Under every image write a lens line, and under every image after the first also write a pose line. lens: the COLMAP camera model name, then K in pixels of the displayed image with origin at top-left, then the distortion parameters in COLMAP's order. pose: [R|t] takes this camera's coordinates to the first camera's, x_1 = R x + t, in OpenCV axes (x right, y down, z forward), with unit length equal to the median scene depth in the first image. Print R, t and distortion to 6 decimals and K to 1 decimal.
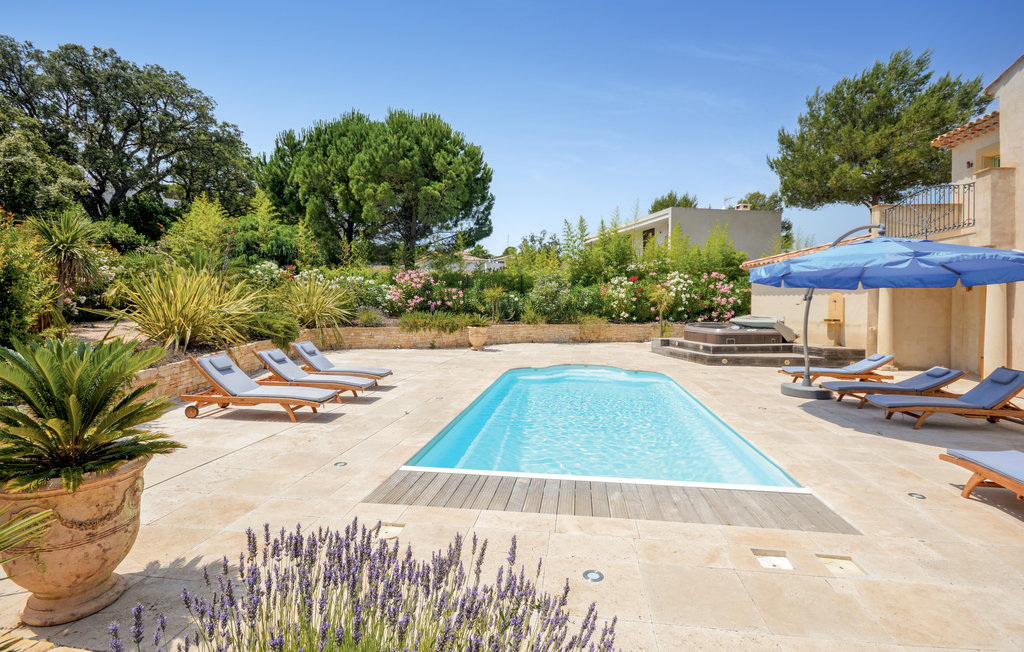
lens RADIAL K [[479.6, 0, 512.0], [0, 479.6, 326.0], [0, 0, 1]] dist [0.015035, -0.020254]
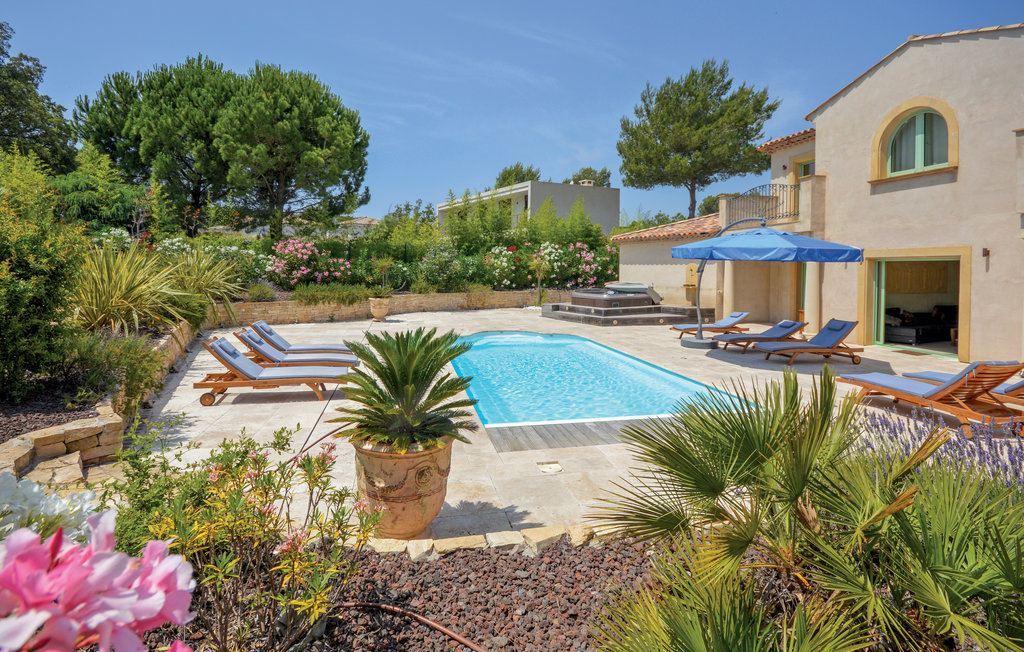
lens RADIAL K [[495.1, 0, 488.1], [0, 495.1, 293.4], [0, 0, 1]] dist [0.003031, 0.000480]
pose [[0.952937, -0.025488, 0.302096, -0.142359], [0.023903, 0.999674, 0.008942, -0.010160], [-0.302226, -0.001300, 0.953235, -0.039832]]
